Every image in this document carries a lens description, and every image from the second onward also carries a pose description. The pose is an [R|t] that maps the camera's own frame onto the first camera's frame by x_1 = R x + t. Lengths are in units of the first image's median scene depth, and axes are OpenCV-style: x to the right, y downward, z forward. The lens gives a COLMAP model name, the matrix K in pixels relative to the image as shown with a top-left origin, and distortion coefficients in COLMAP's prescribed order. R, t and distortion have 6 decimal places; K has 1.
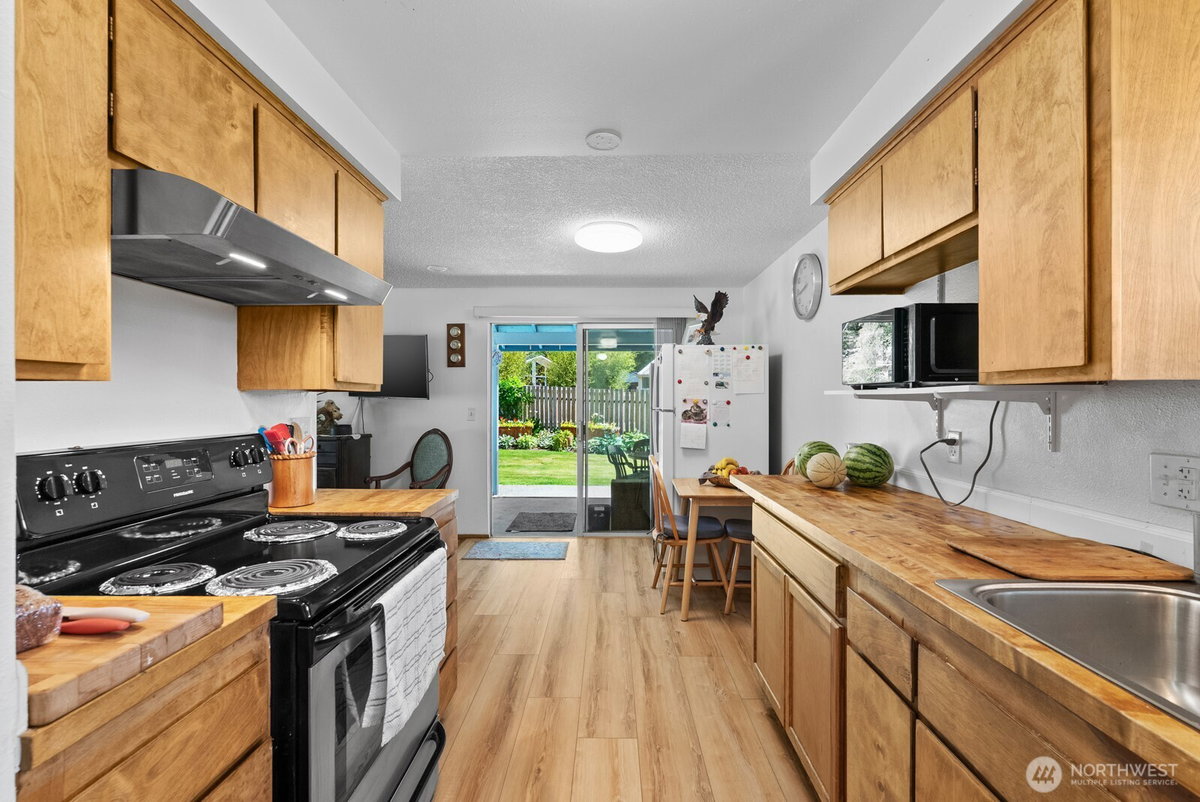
lens RADIAL K [[538.8, 0, 602.4], [0, 538.8, 408.1], [0, 0, 1]] dist [-0.001372, 0.000116]
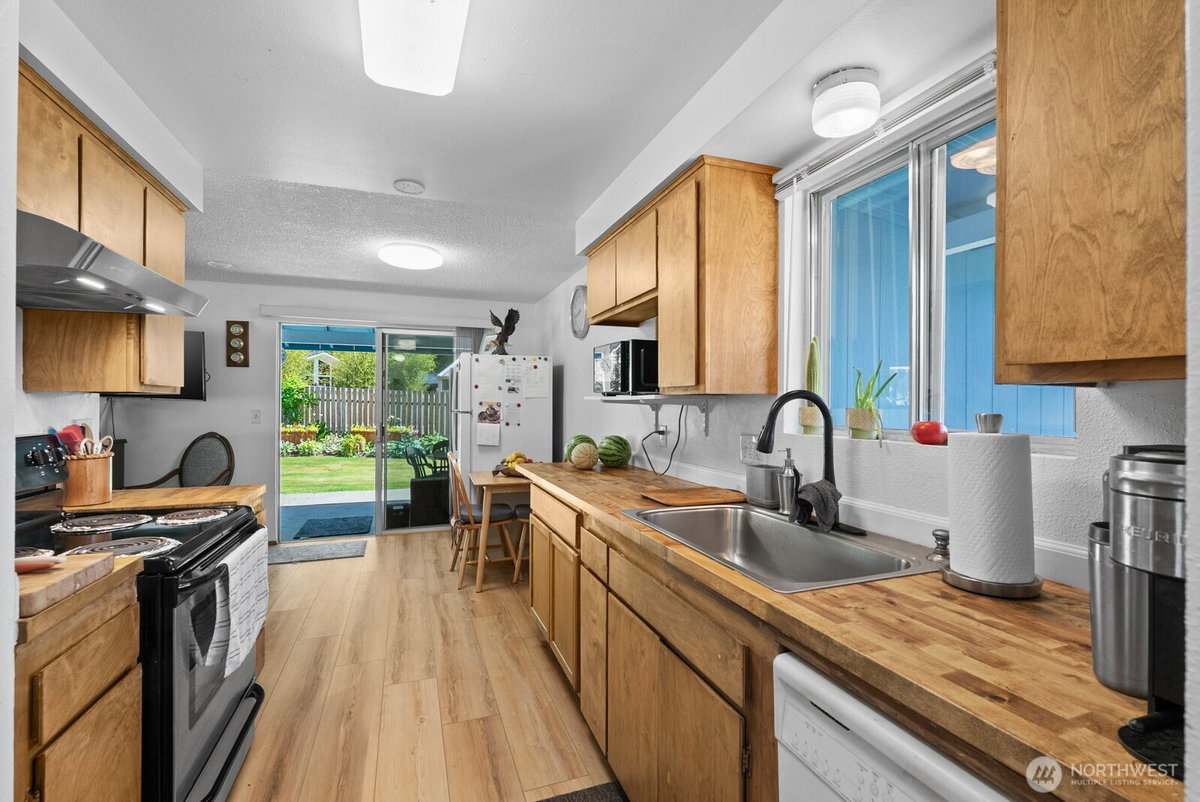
lens RADIAL K [[533.5, 0, 601.8], [0, 533.5, 401.9], [0, 0, 1]] dist [-0.001319, 0.000240]
pose [[0.934317, 0.005026, 0.356406, -0.018730], [0.000850, 0.999866, -0.016328, 0.002652], [-0.356441, 0.015558, 0.934188, -0.273860]]
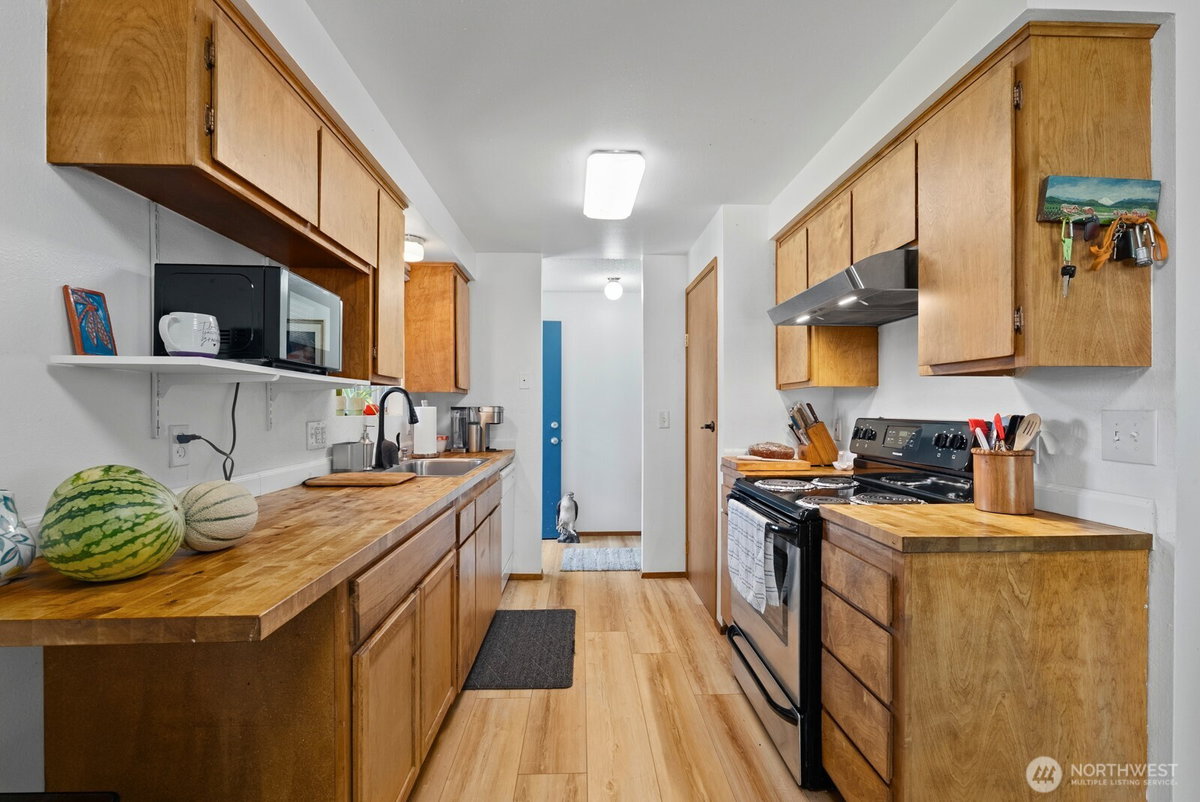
lens RADIAL K [[533.5, 0, 601.8], [0, 533.5, 401.9], [0, 0, 1]] dist [-0.001319, 0.000240]
pose [[-0.998620, -0.003656, -0.052382, 0.085496], [-0.003698, 0.999993, 0.000694, 0.007635], [0.052379, 0.000886, -0.998627, 1.652720]]
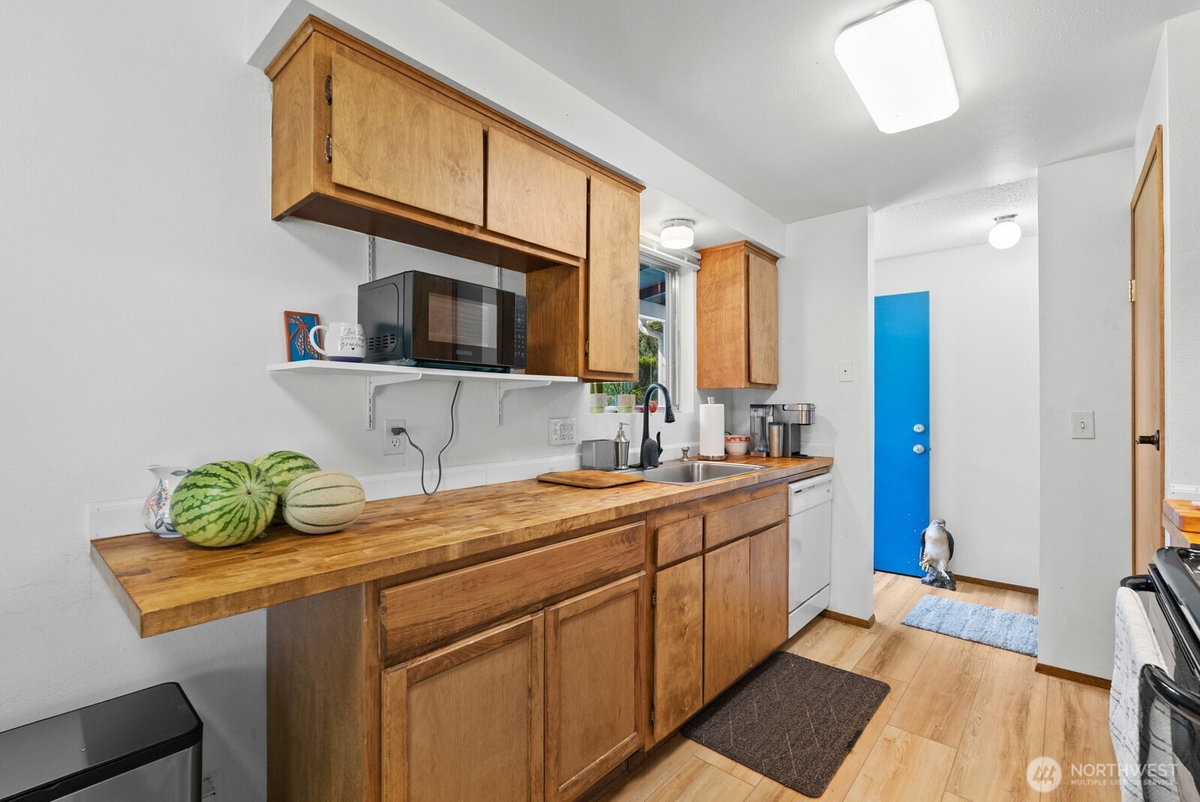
lens RADIAL K [[533.0, 0, 601.7], [0, 533.0, 399.0], [0, 0, 1]] dist [0.000401, -0.000044]
pose [[-0.763017, 0.003182, 0.646371, -0.181099], [0.004019, 0.999992, -0.000179, 0.010295], [-0.646366, 0.002462, -0.763023, 1.344802]]
